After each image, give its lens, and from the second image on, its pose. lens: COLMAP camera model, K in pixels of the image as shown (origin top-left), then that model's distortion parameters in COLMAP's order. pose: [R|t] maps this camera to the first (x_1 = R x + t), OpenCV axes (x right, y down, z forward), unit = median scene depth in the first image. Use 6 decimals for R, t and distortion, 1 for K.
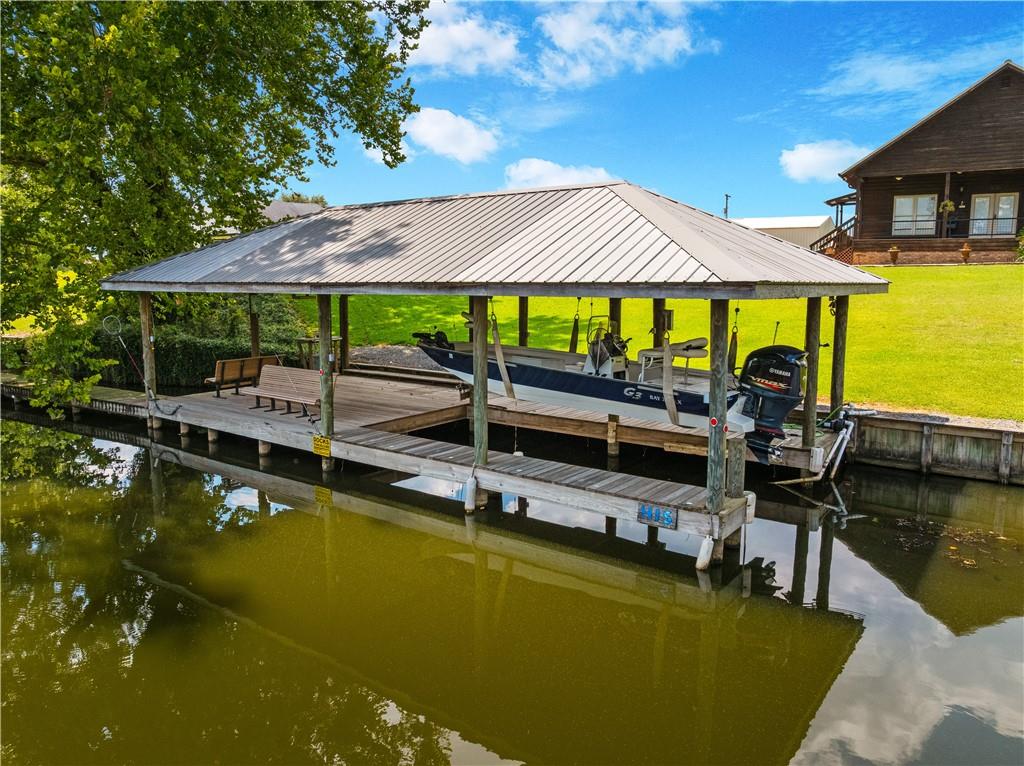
lens RADIAL K [[733.1, 0, 512.0], [0, 733.1, 383.0], [0, 0, 1]] dist [-0.045467, -0.008294]
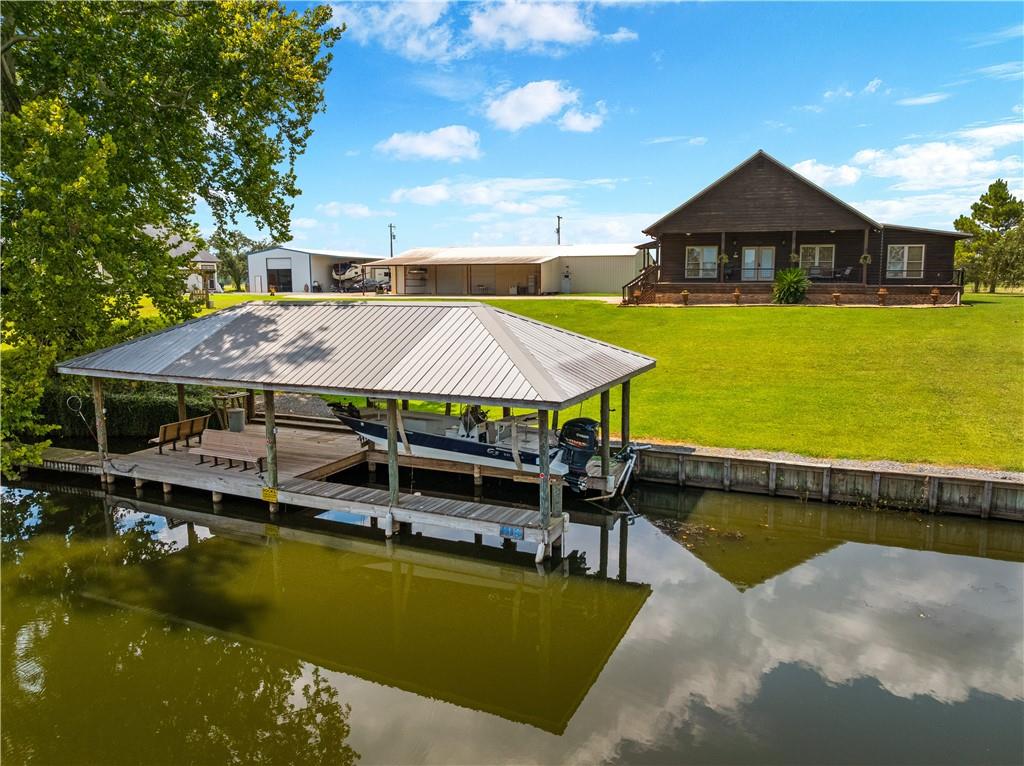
lens RADIAL K [[718.2, 0, 512.0], [0, 718.2, 383.0], [0, 0, 1]] dist [-0.046498, -0.007291]
pose [[0.977356, -0.038846, 0.208005, -0.086909], [0.038126, 0.999245, 0.007469, -0.117239], [-0.208139, 0.000631, 0.978099, -0.409650]]
